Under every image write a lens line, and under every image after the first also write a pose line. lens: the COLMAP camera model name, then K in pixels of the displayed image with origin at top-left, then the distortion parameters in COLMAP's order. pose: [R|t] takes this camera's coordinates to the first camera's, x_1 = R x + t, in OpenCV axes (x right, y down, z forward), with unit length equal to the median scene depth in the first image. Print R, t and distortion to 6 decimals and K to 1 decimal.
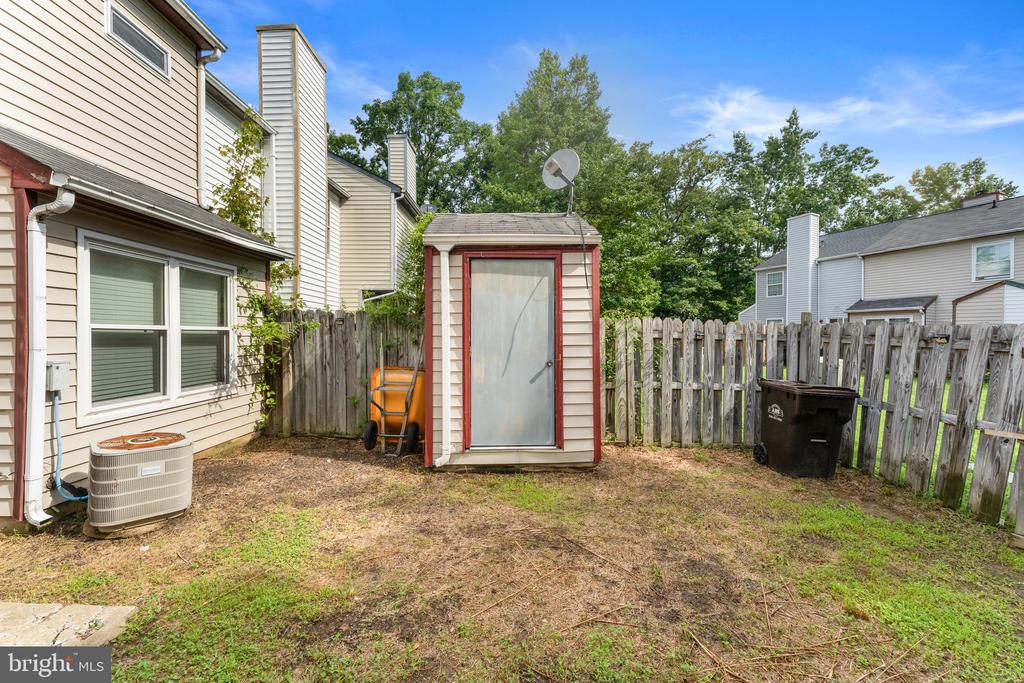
lens RADIAL K [[430.7, 0, 514.2], [0, 430.7, 347.6], [0, 0, 1]] dist [0.000538, 0.000393]
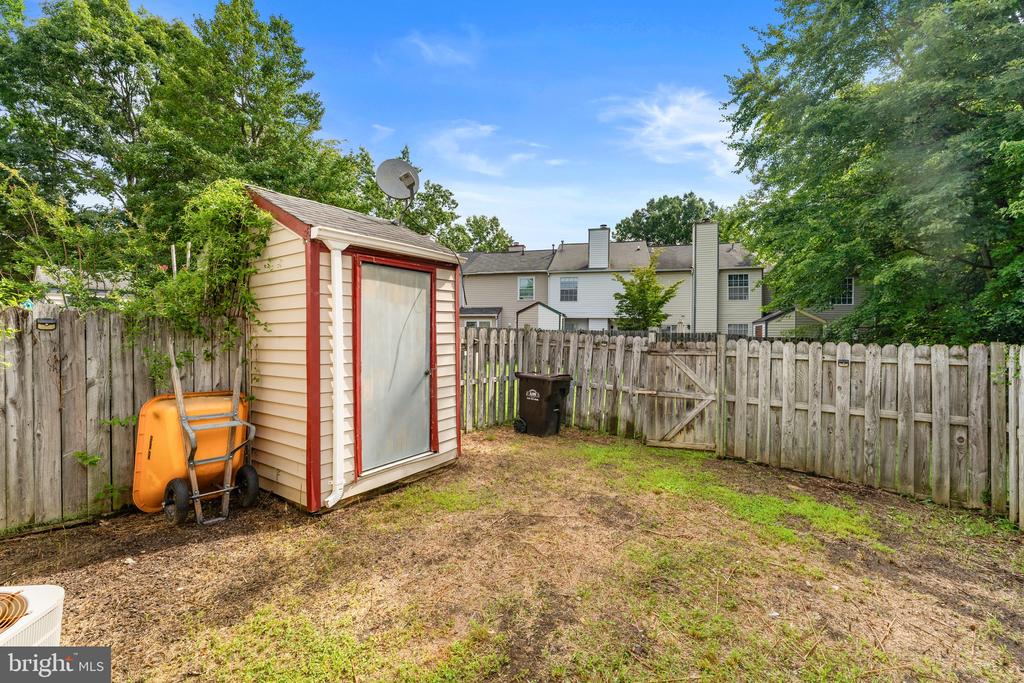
lens RADIAL K [[434.2, 0, 512.0], [0, 434.2, 341.5], [0, 0, 1]] dist [-0.000563, -0.000096]
pose [[0.583246, -0.016207, 0.812134, -0.646098], [0.010995, 0.999867, 0.012057, -0.049639], [-0.812221, 0.001897, 0.583347, 0.222709]]
